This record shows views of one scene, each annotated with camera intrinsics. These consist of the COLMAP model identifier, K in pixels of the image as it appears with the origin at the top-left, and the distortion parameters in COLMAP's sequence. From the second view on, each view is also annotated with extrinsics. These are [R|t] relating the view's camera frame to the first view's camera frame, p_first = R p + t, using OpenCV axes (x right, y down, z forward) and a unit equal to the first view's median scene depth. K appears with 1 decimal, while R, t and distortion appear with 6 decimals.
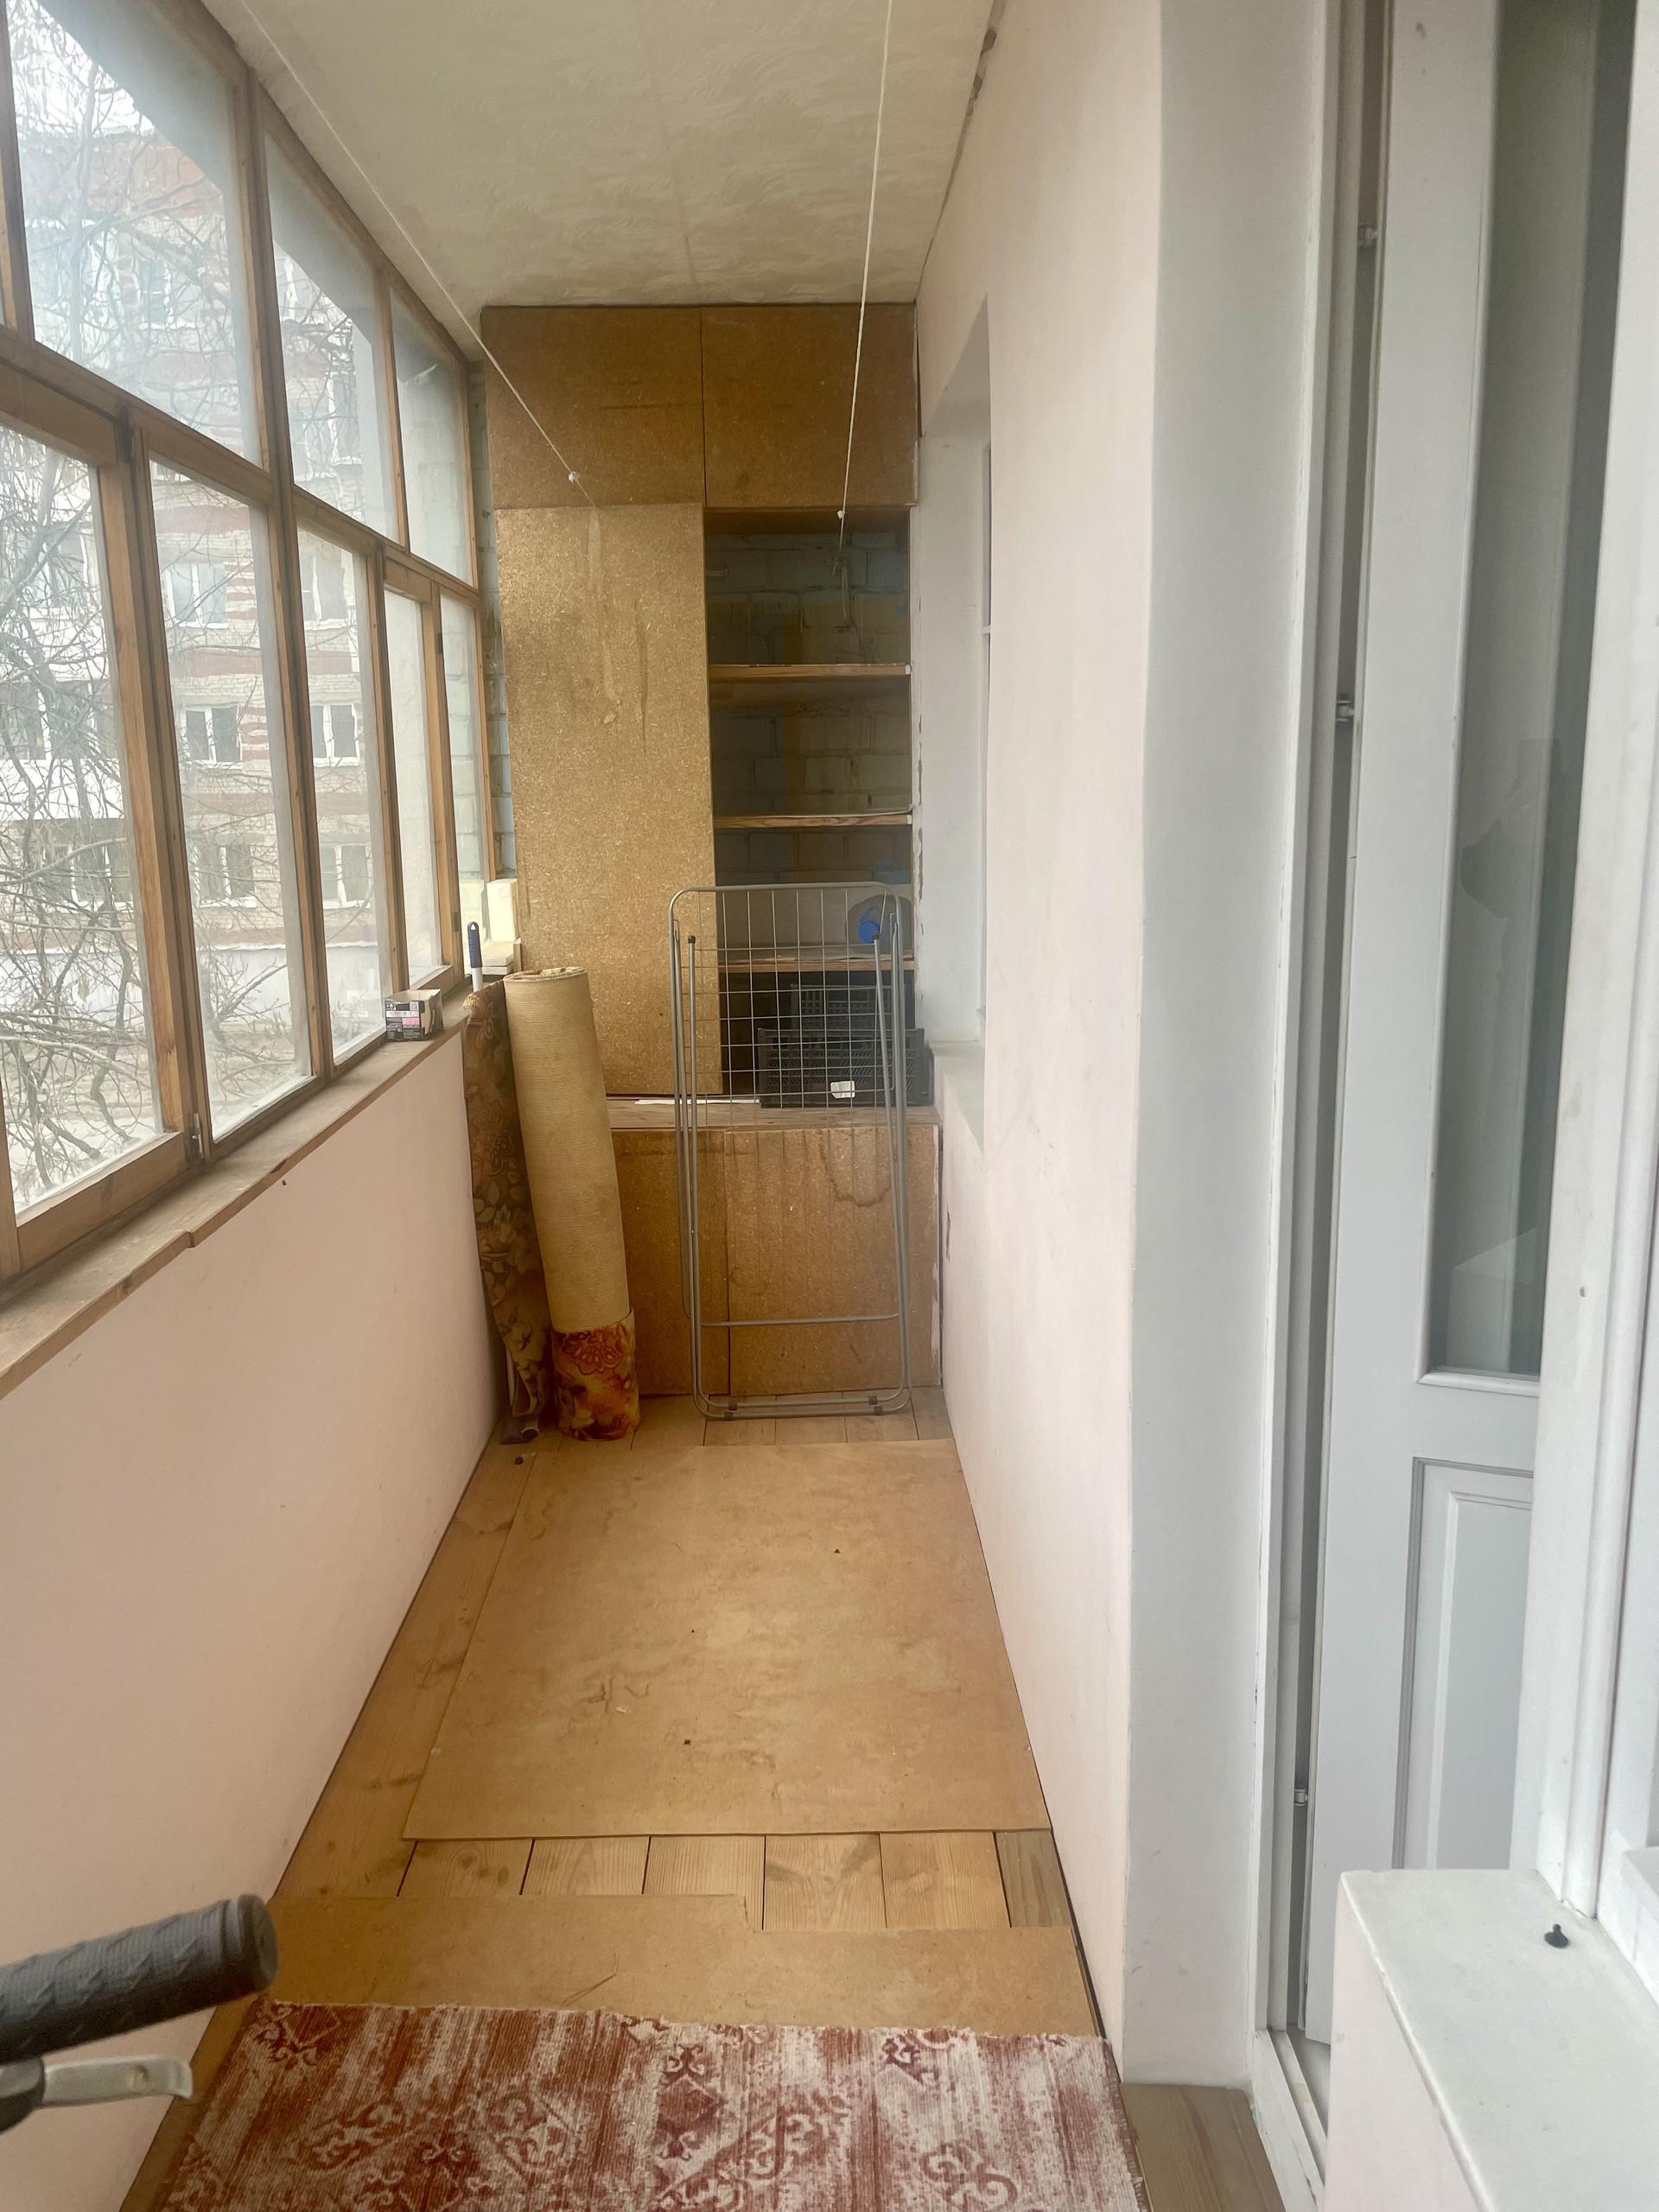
lens RADIAL K [[1674.3, 0, 827.9], [0, 1674.3, 1108.5], [0, 0, 1]] dist [-0.040641, -0.010197]
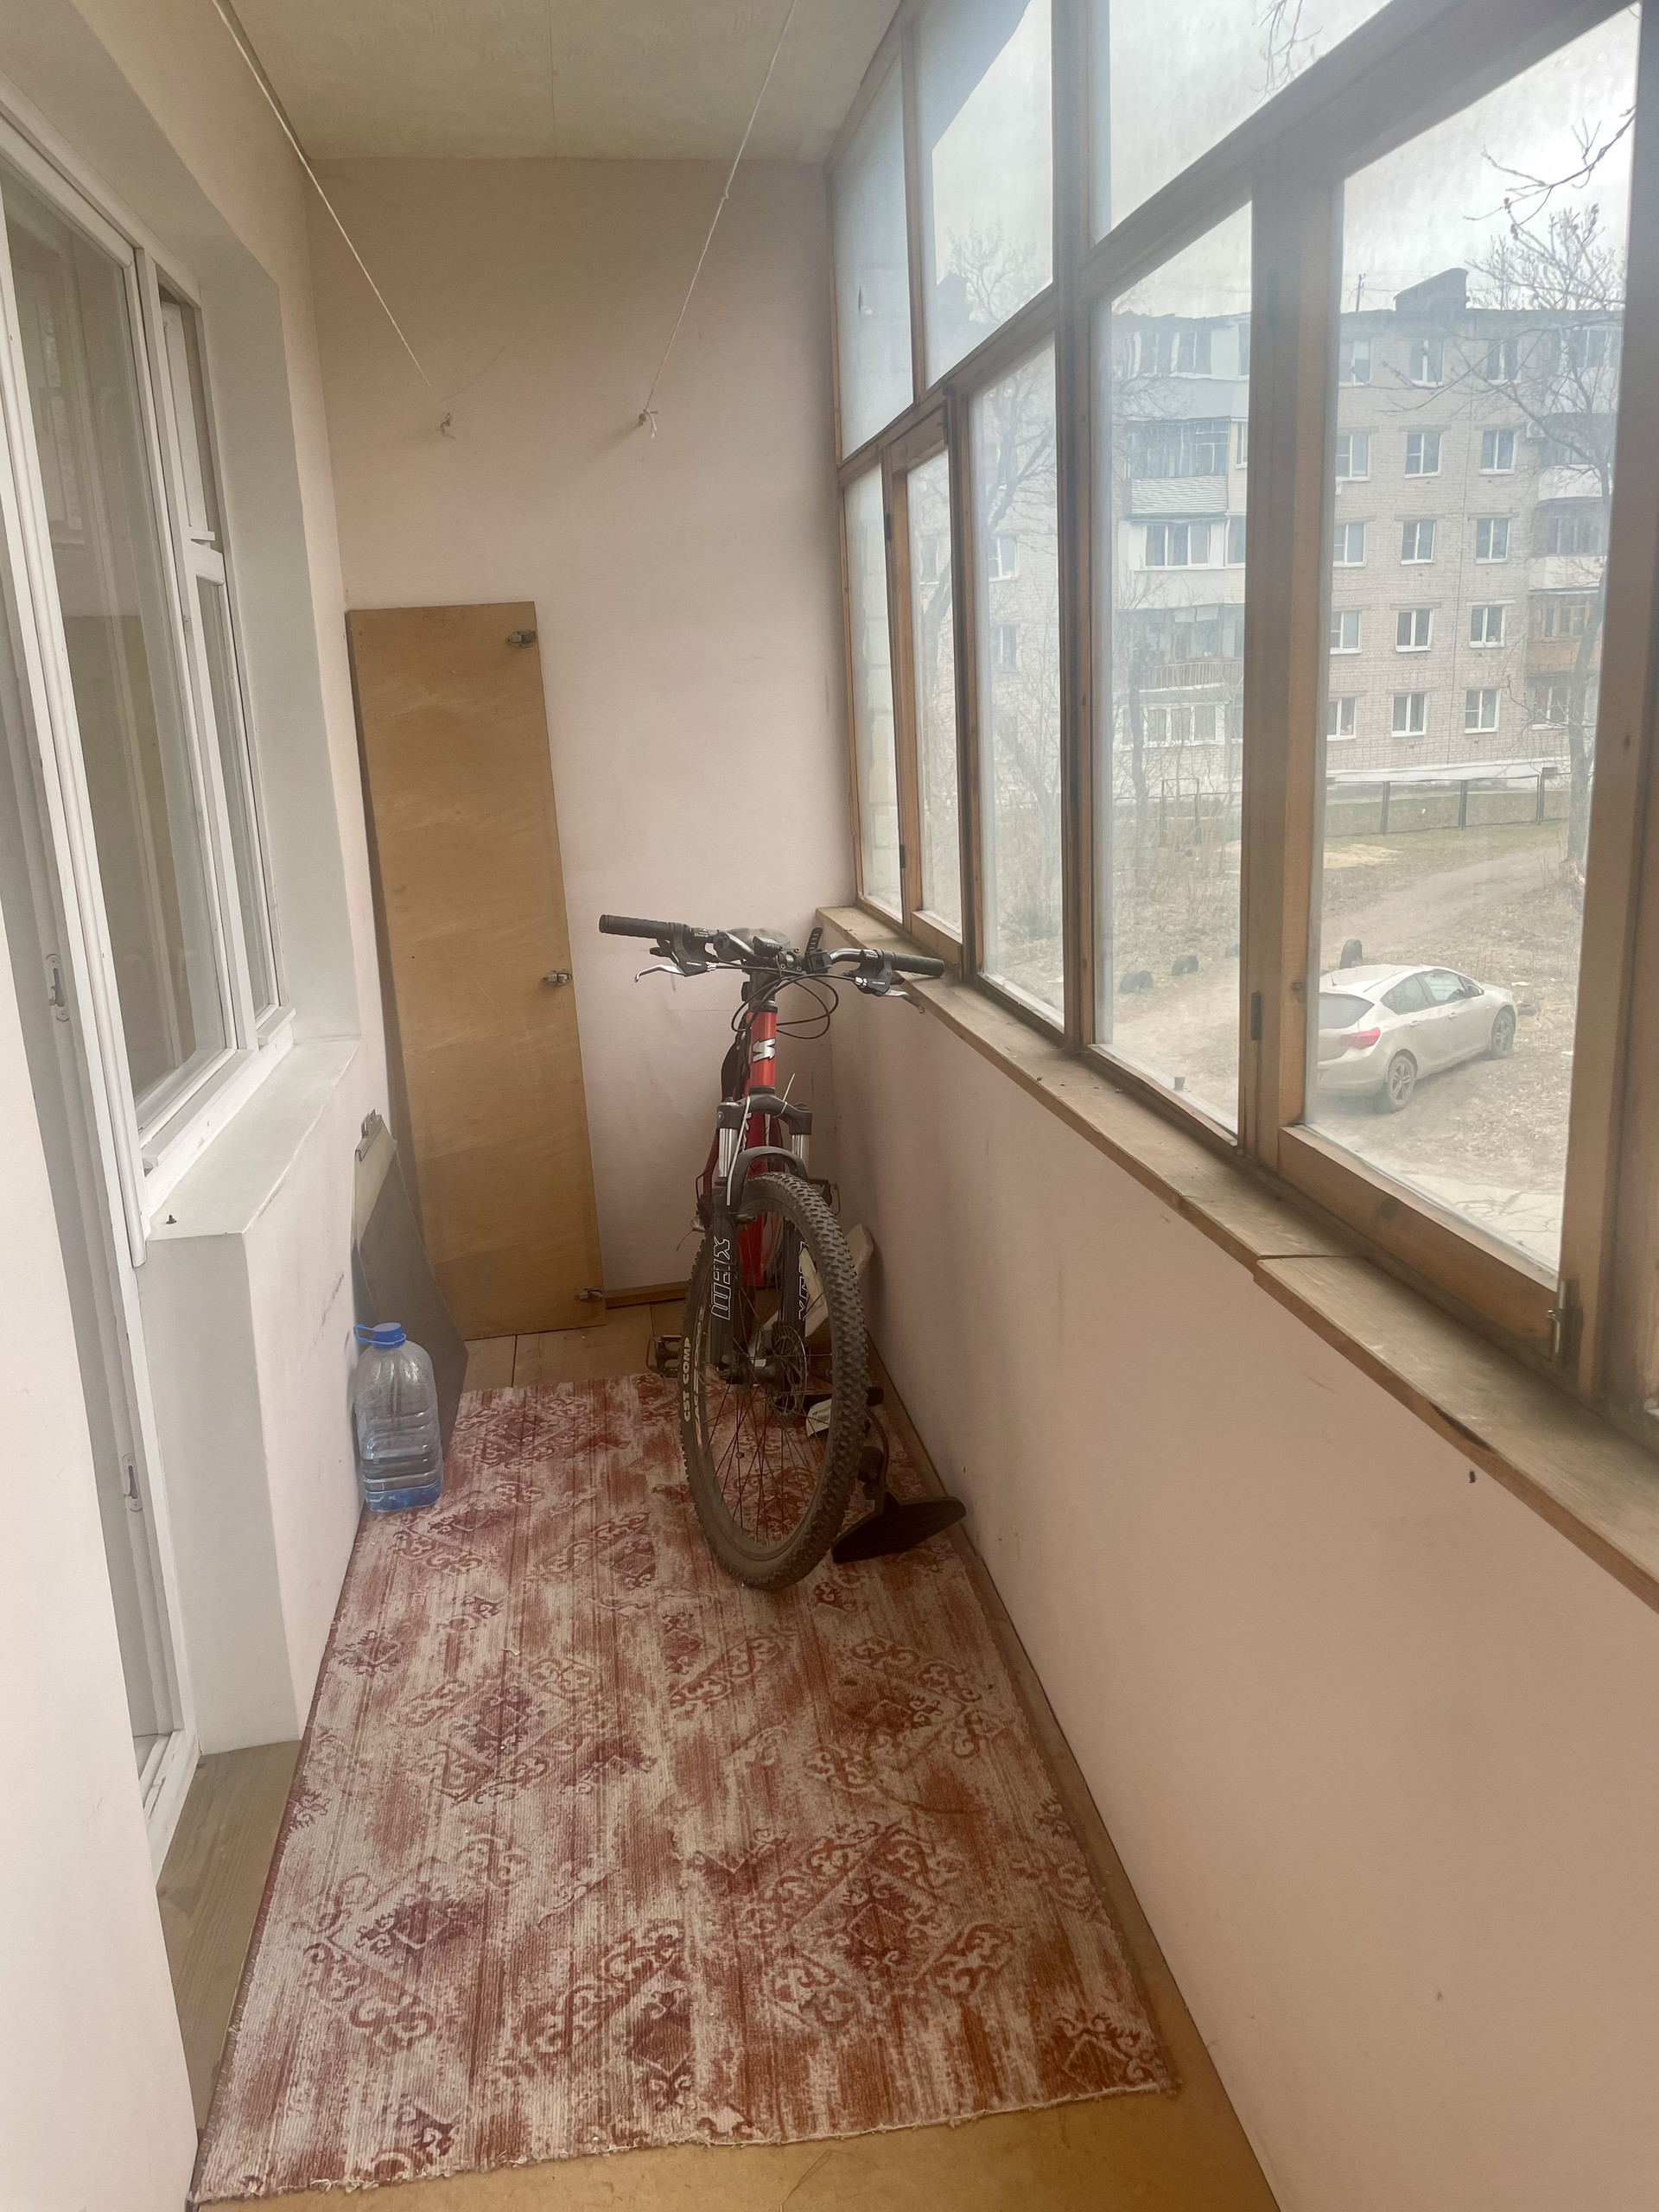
lens RADIAL K [[1674.3, 0, 829.7], [0, 1674.3, 1102.3], [0, 0, 1]] dist [-0.040641, -0.010197]
pose [[-0.990968, 0.074062, -0.111793, -0.116870], [0.019783, 0.905273, 0.424369, -0.326372], [0.132633, 0.418325, -0.898562, 1.683827]]
